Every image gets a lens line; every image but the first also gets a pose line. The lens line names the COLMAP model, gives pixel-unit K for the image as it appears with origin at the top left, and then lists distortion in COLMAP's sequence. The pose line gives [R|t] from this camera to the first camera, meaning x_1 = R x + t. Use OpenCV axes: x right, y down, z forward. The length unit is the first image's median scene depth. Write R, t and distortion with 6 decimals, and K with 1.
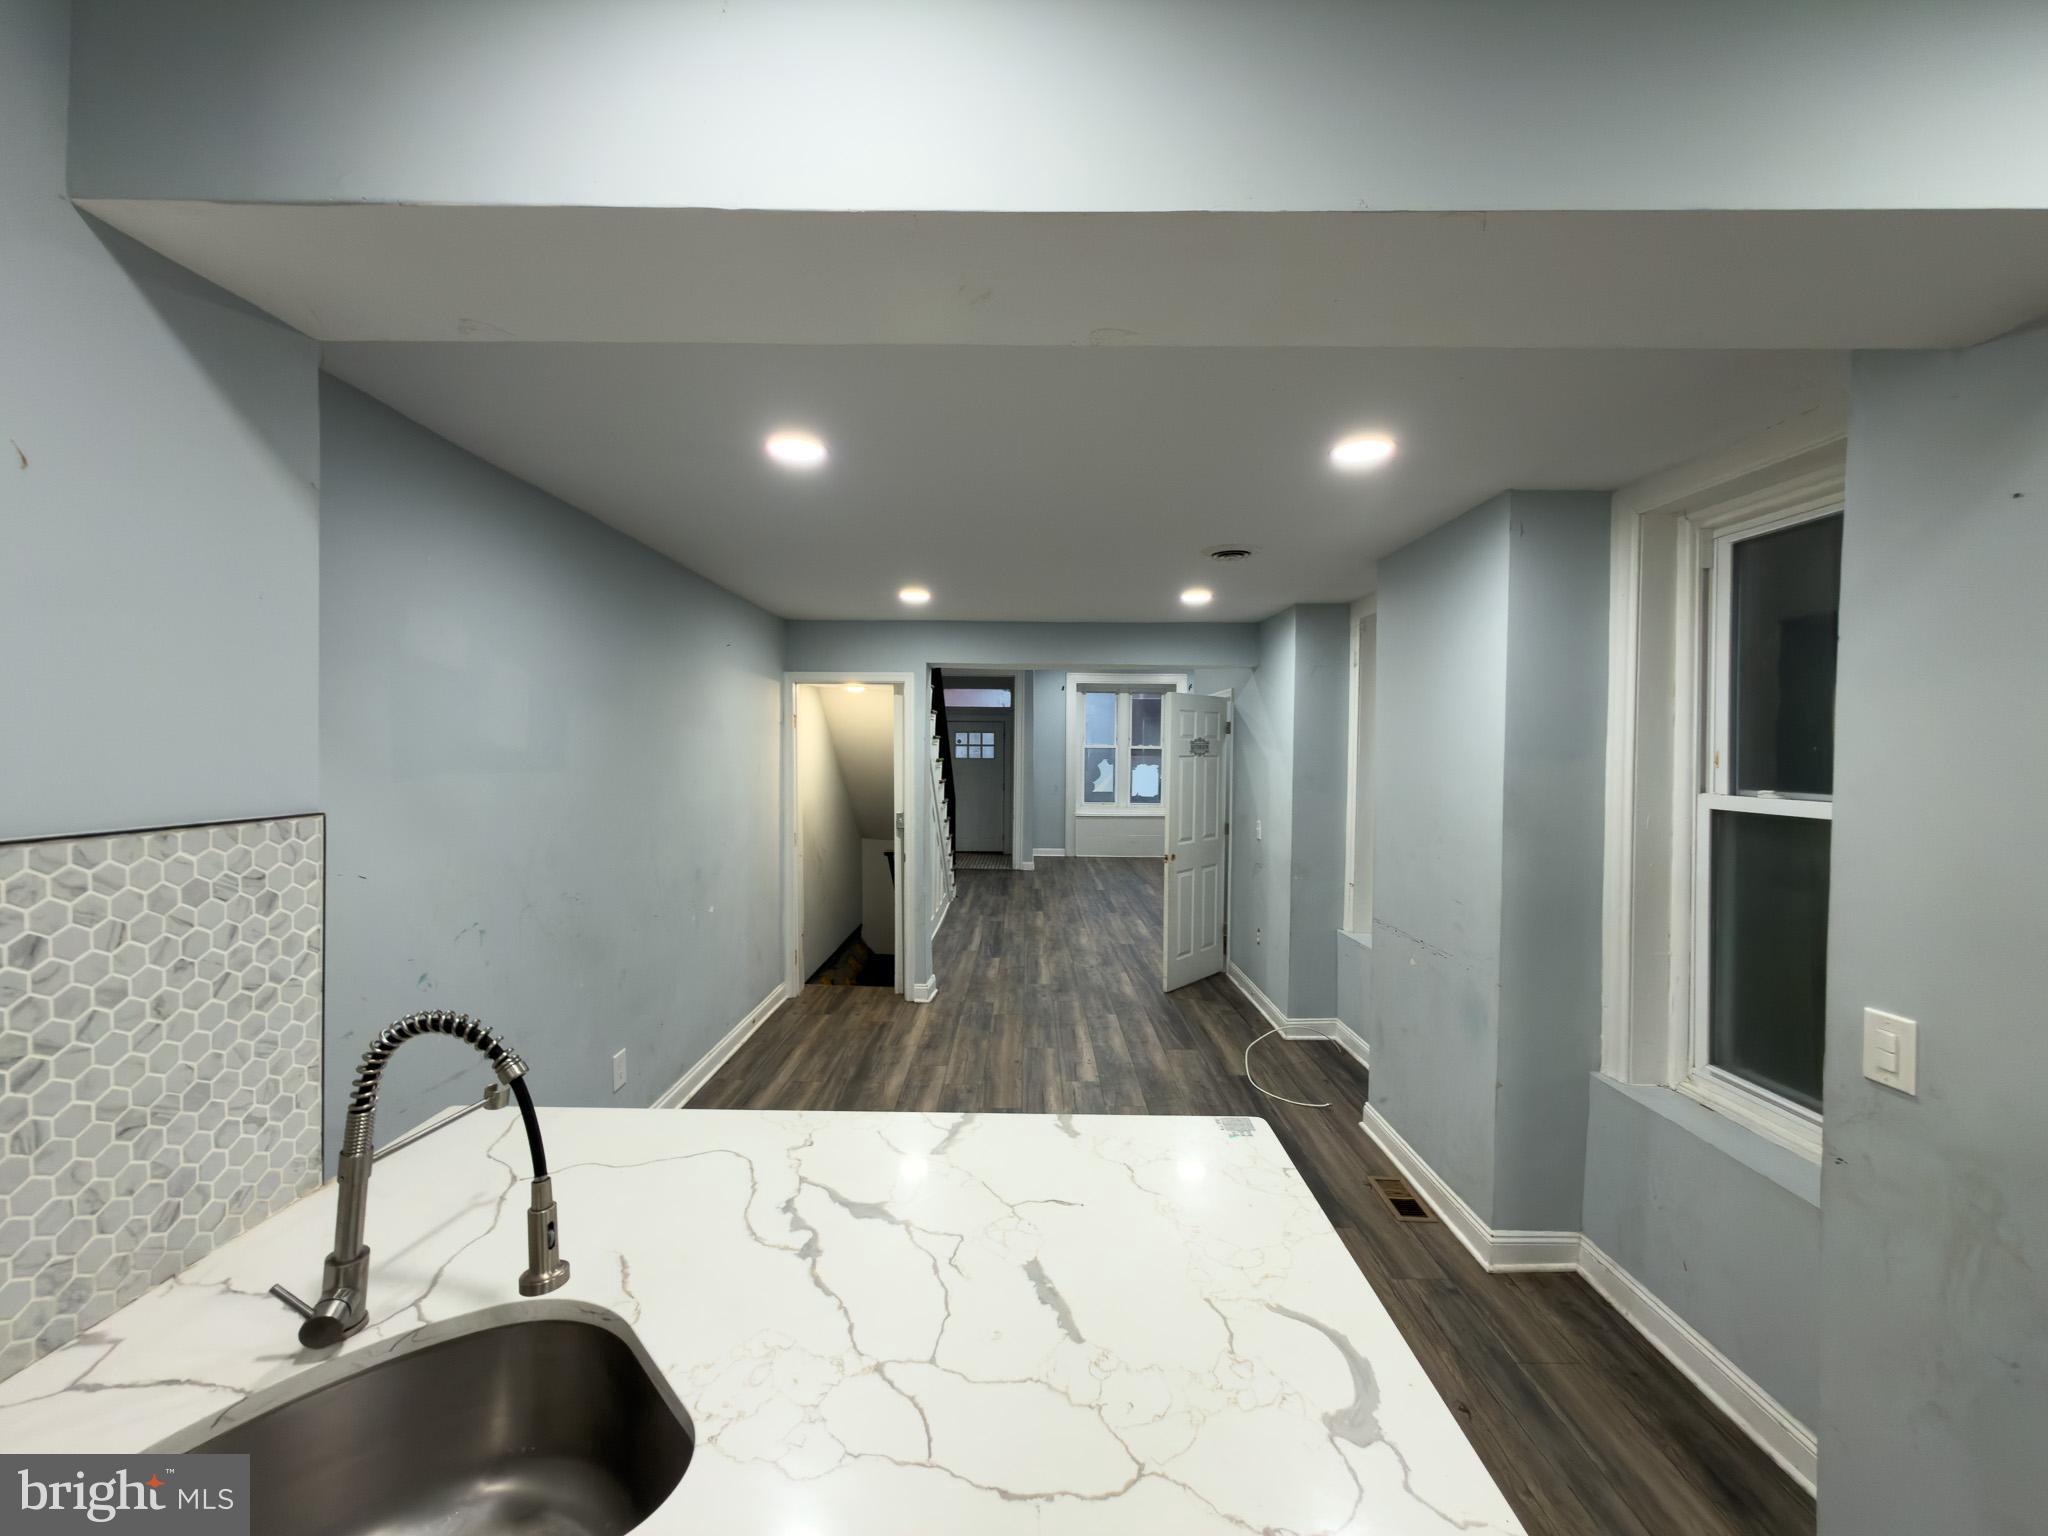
lens RADIAL K [[812.1, 0, 1021.4], [0, 812.1, 764.8], [0, 0, 1]] dist [0.000153, -0.000311]
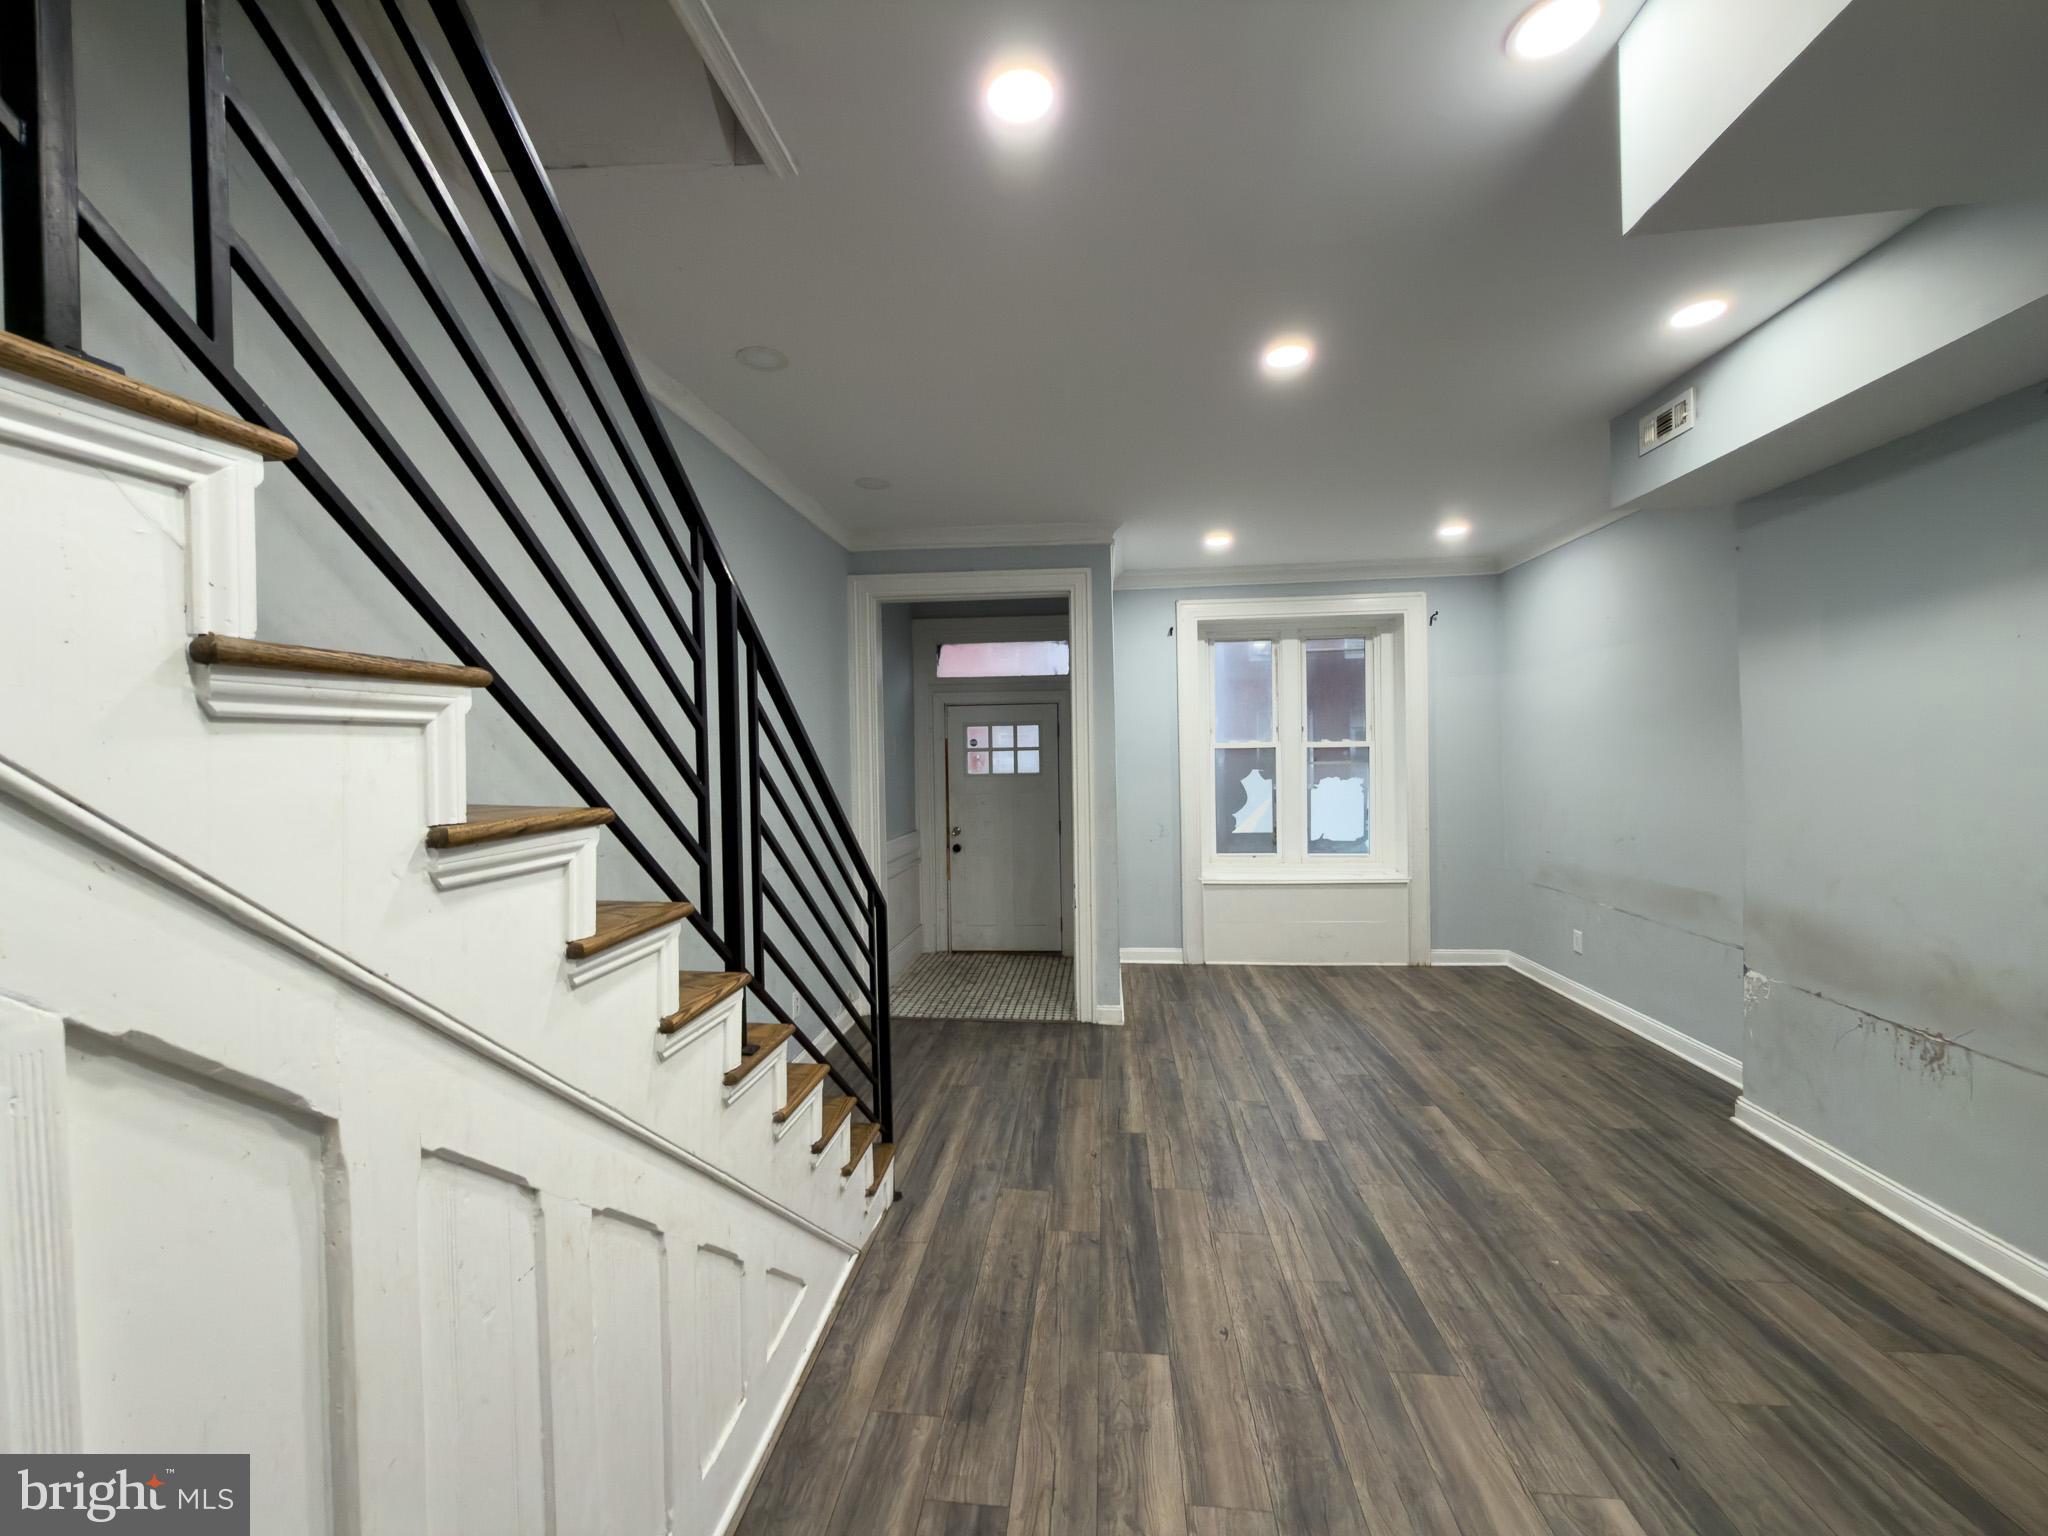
lens RADIAL K [[812.1, 0, 1018.6], [0, 812.1, 770.2], [0, 0, 1]] dist [0.000153, -0.000311]
pose [[0.994765, -0.025028, -0.099081, 0.011971], [0.024557, 0.999681, -0.005969, -0.016652], [0.099199, 0.003504, 0.995061, 1.134436]]
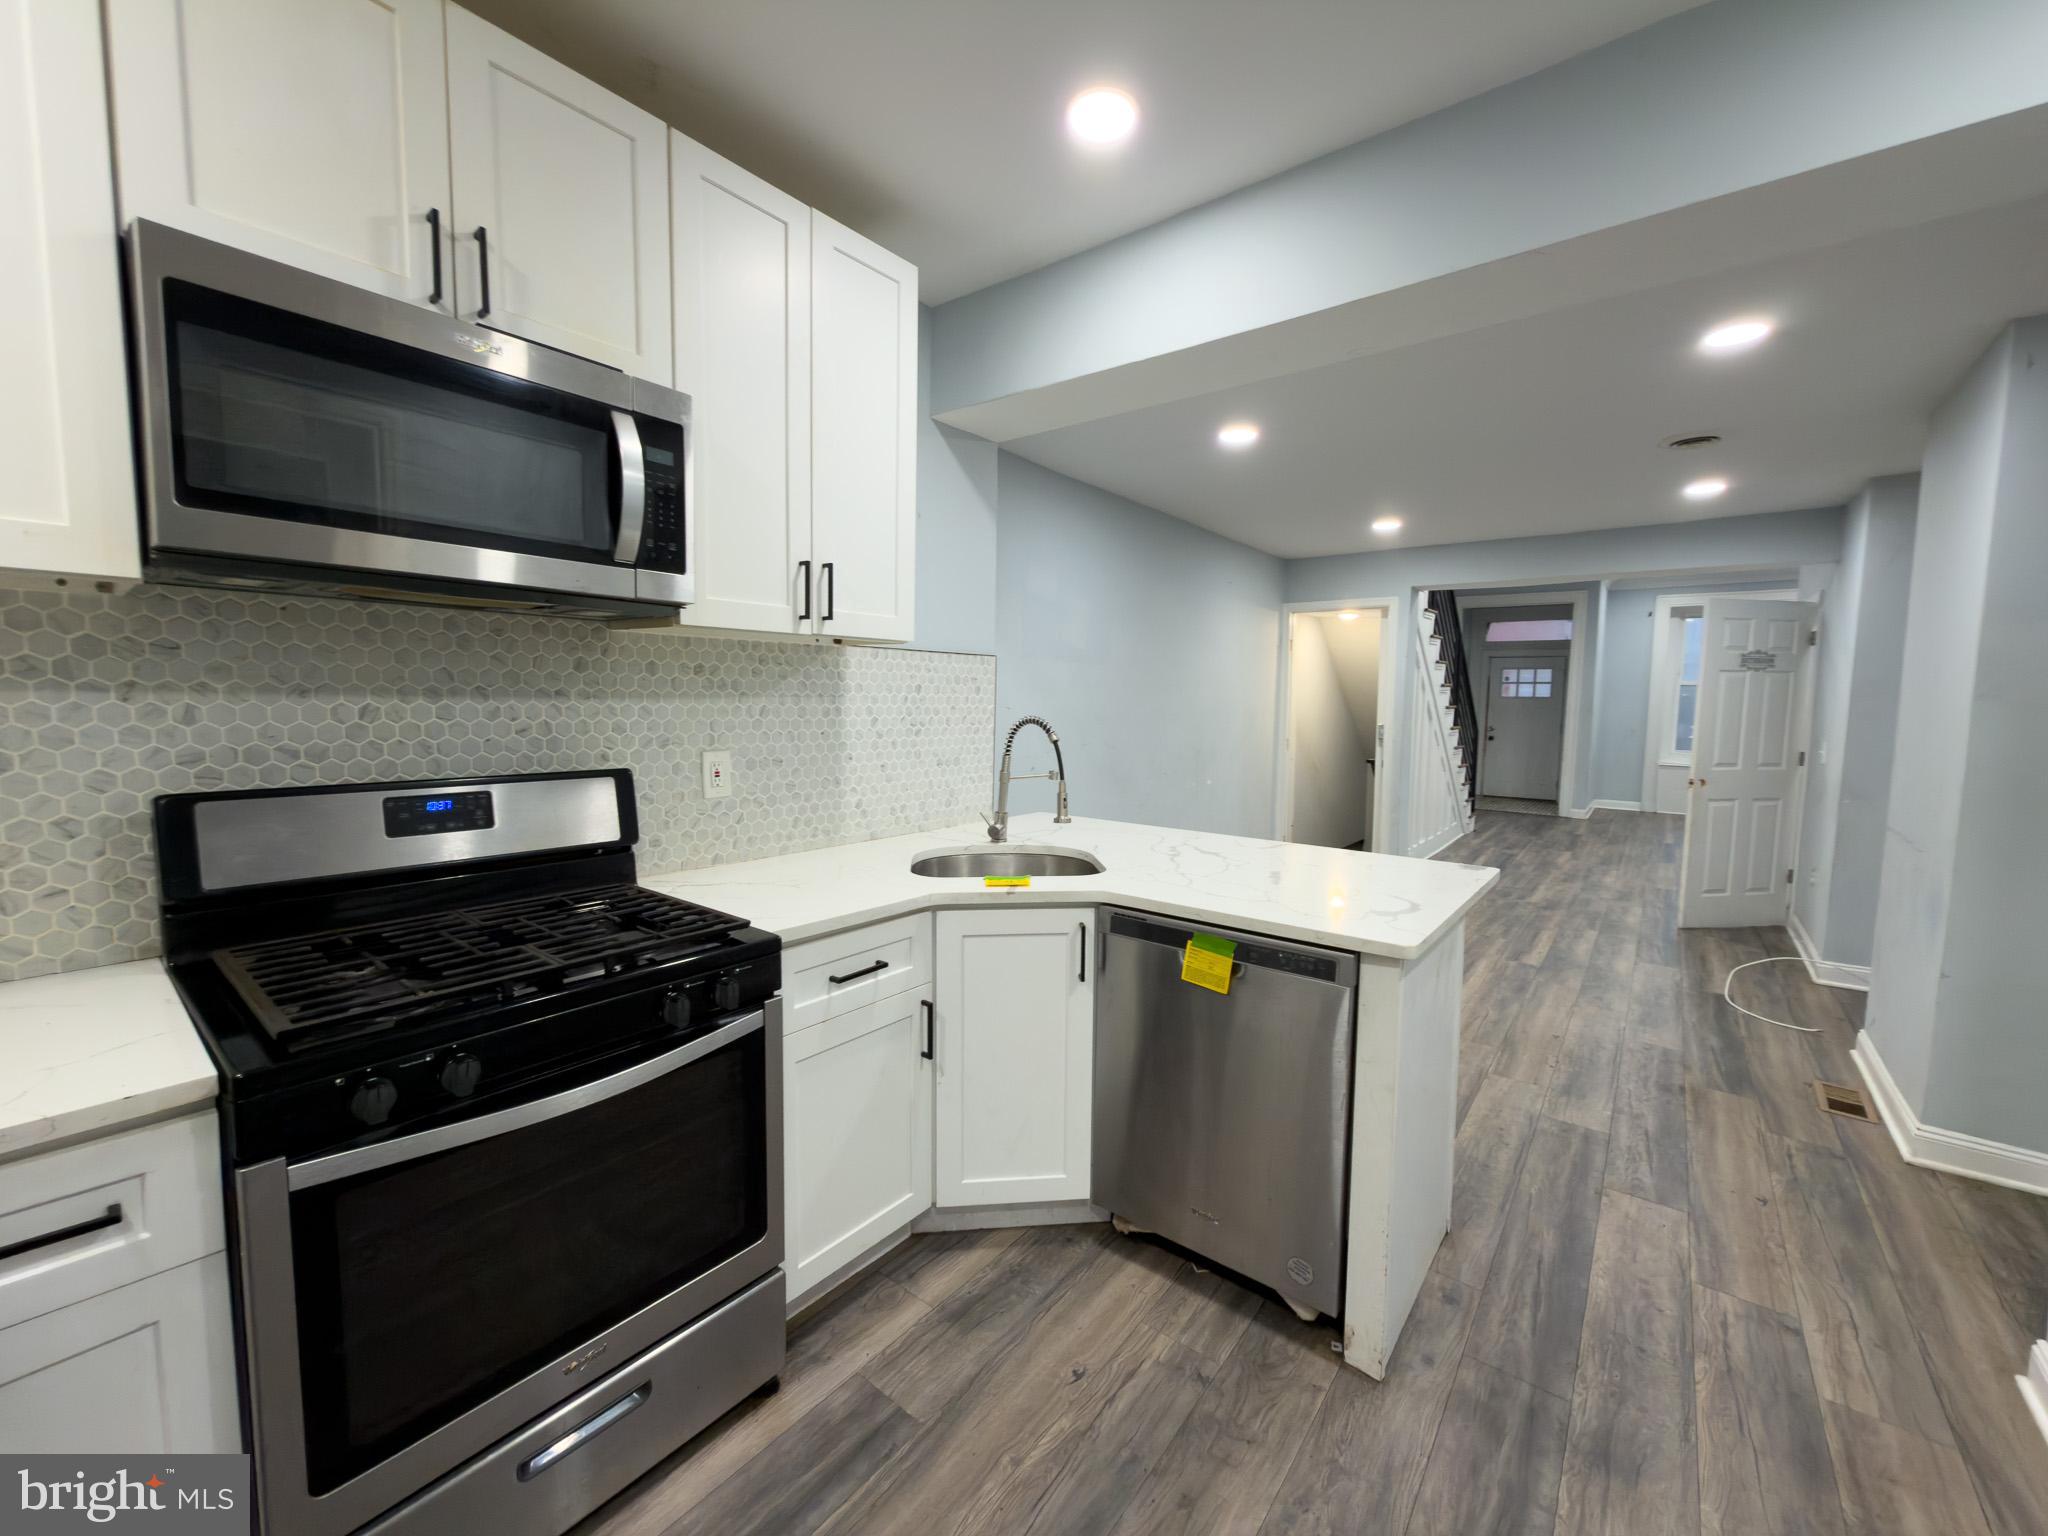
lens RADIAL K [[812.1, 0, 1023.8], [0, 812.1, 766.7], [0, 0, 1]] dist [0.000153, -0.000311]
pose [[0.788283, 0.055011, -0.612849, 0.150519], [-0.019862, 0.997751, 0.064012, 0.055216], [0.614992, -0.038287, 0.787603, -0.185237]]
